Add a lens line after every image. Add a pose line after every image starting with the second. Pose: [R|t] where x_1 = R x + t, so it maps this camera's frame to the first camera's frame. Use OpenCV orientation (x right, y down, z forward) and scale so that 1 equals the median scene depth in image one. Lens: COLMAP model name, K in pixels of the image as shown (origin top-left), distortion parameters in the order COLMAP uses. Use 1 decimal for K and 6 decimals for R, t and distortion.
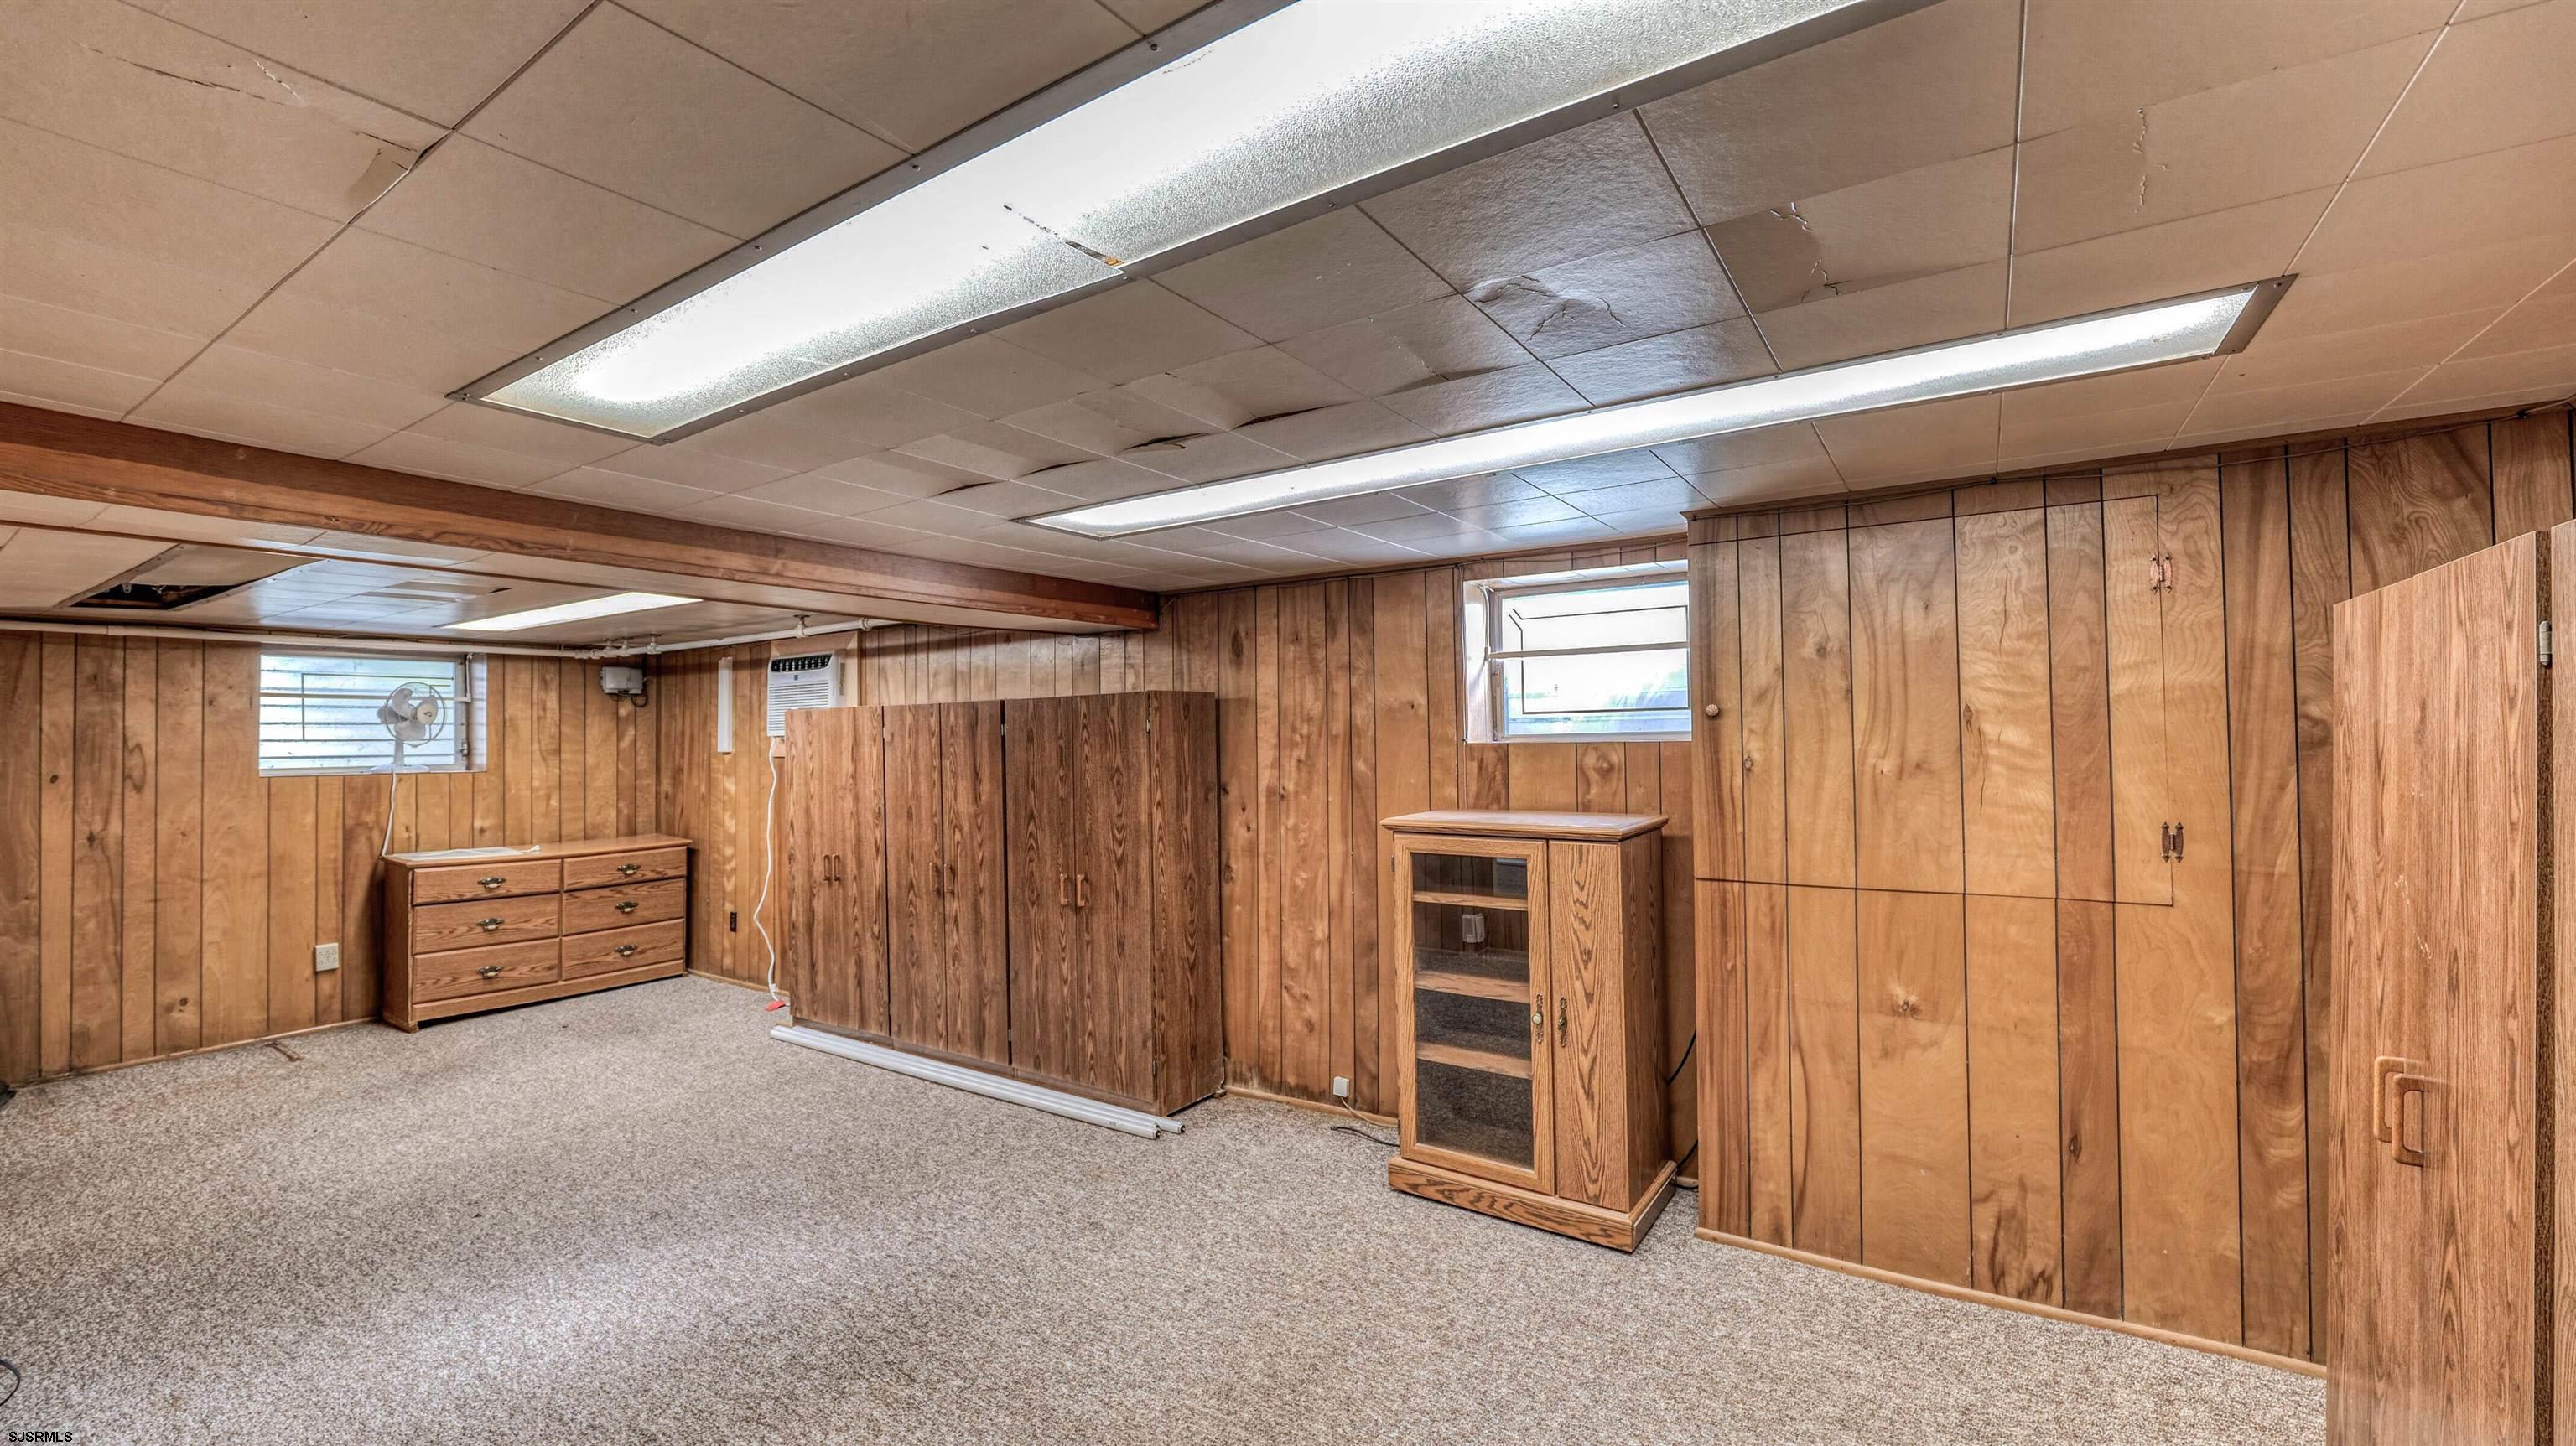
lens RADIAL K [[1045.7, 0, 1276.0], [0, 1045.7, 719.9], [0, 0, 1]] dist [-0.014139, 0.000061]
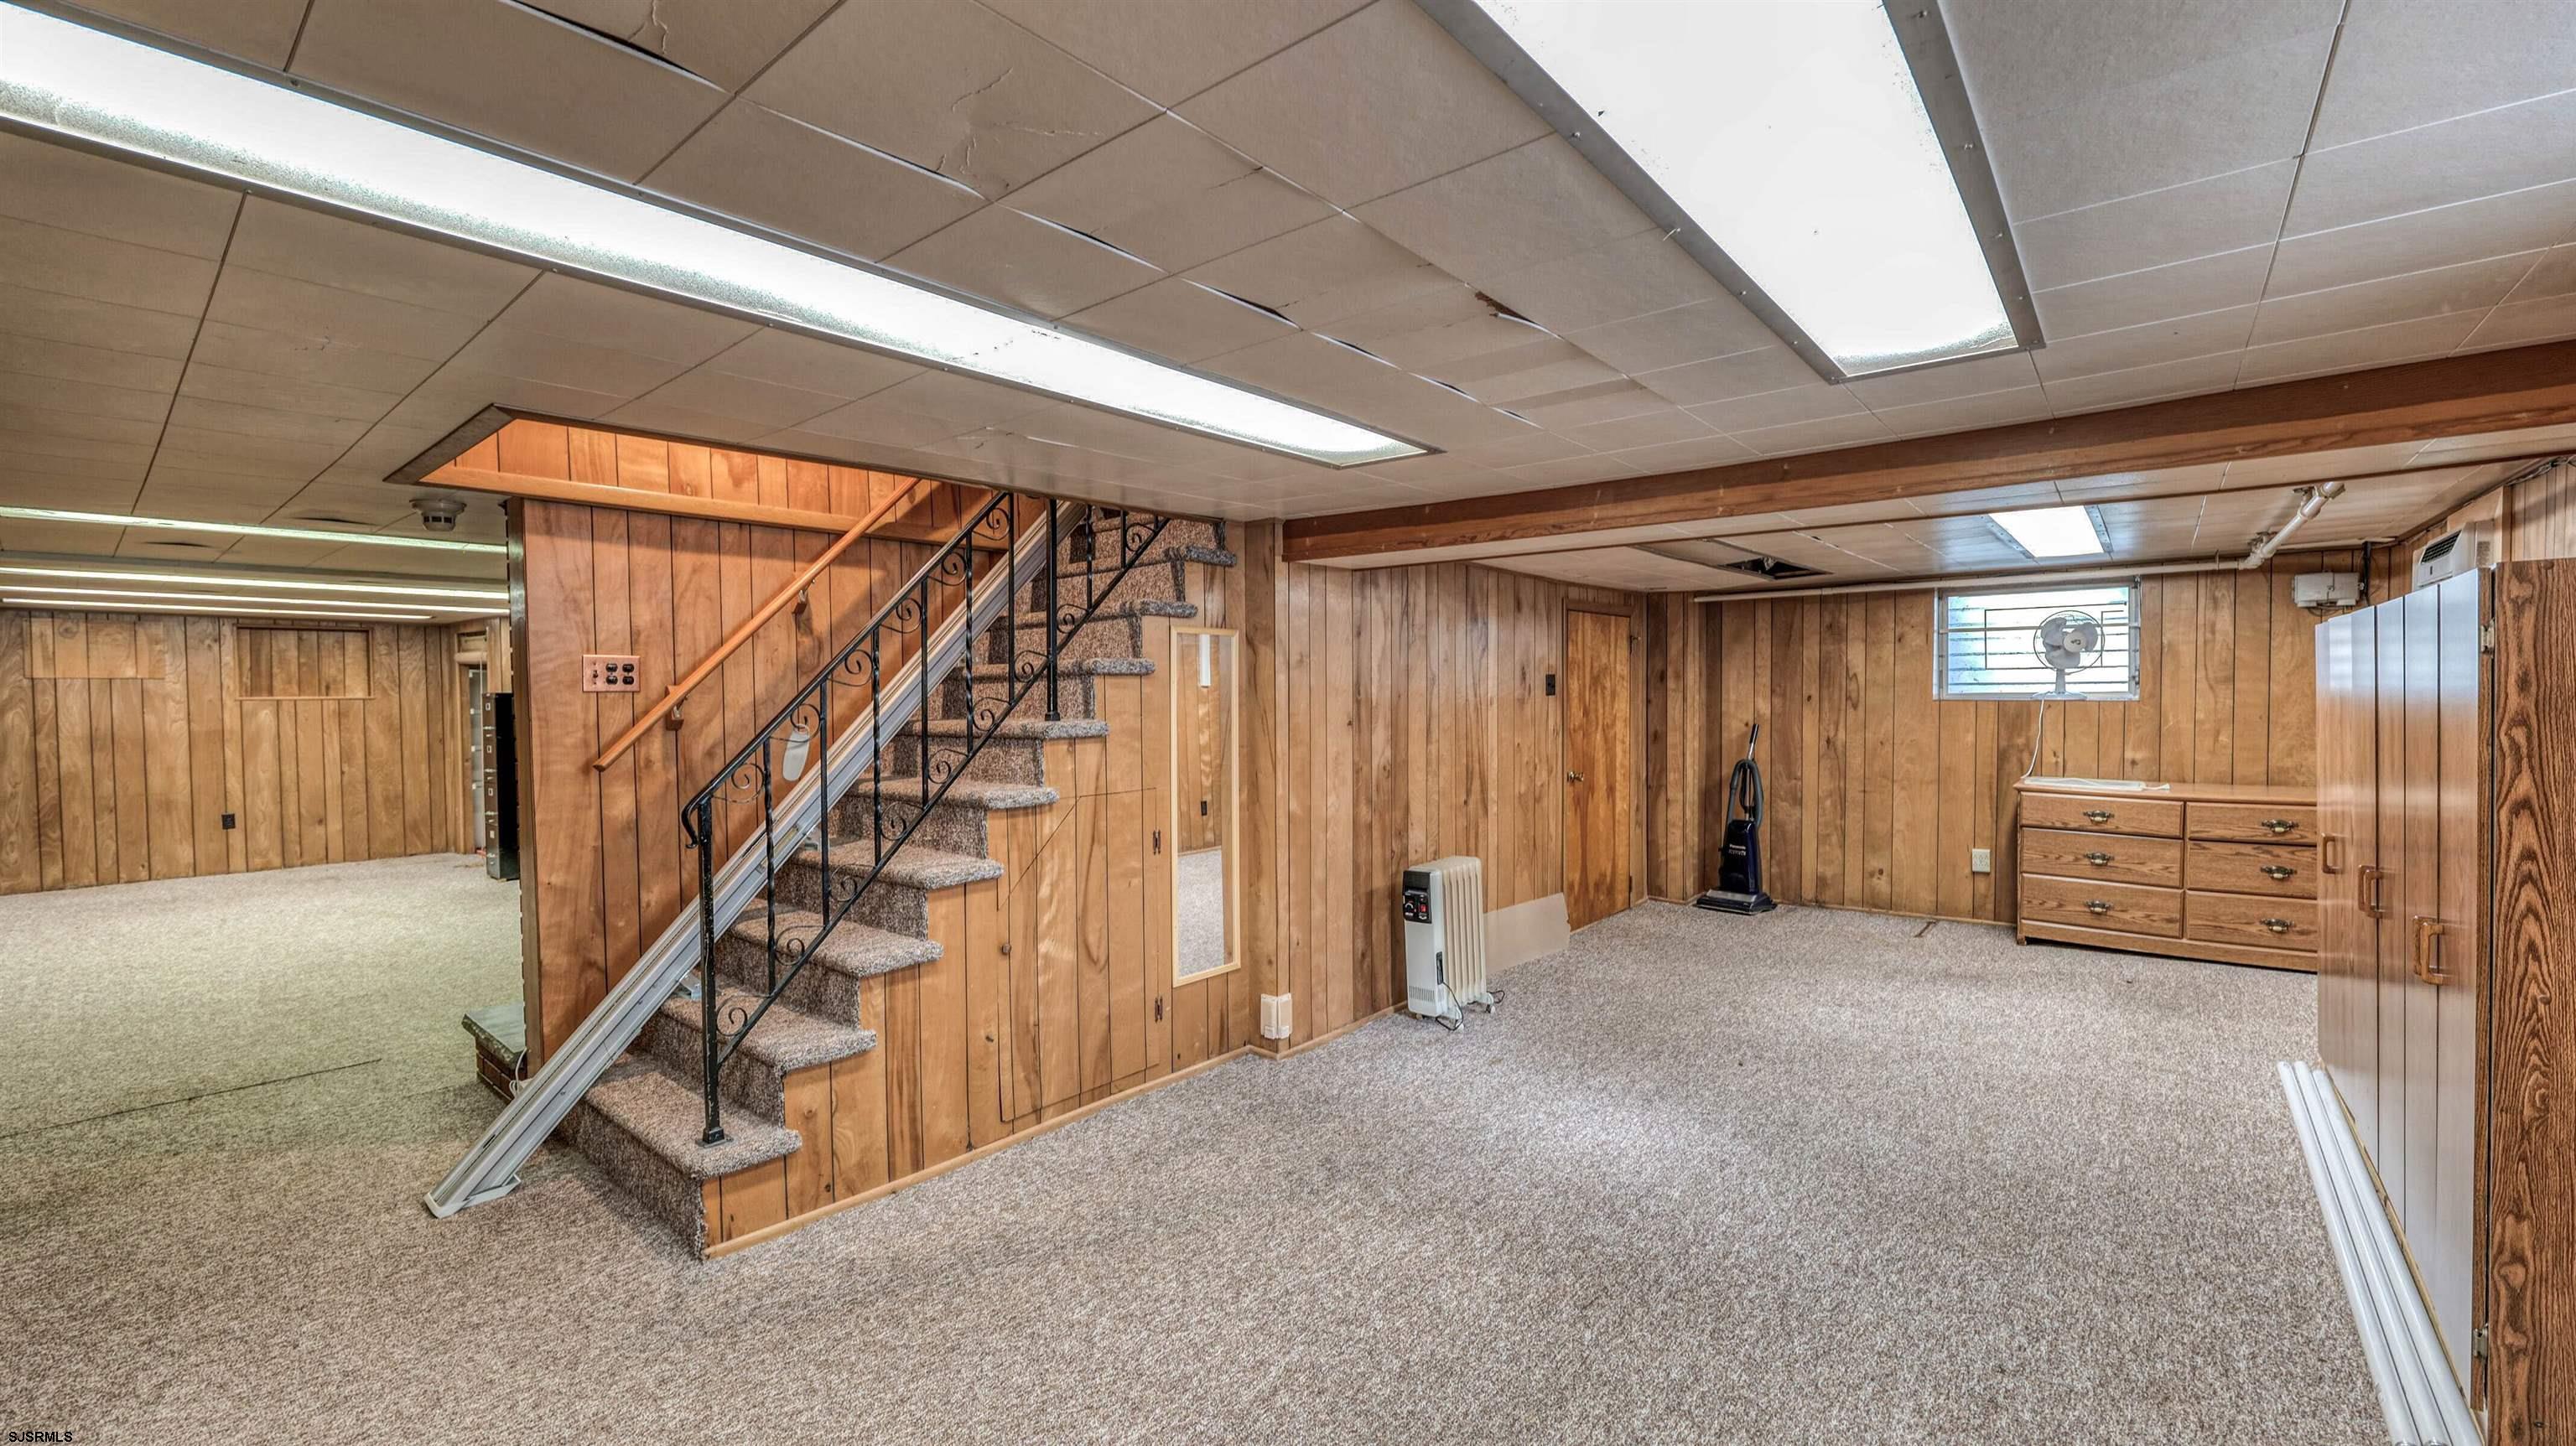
lens RADIAL K [[1045.7, 0, 1276.0], [0, 1045.7, 719.9], [0, 0, 1]] dist [-0.014139, 0.000061]
pose [[-0.111234, 0.043973, -0.992821, 0.294183], [0.031642, 0.998671, 0.040687, 0.004538], [0.993290, -0.026889, -0.112478, 0.365462]]
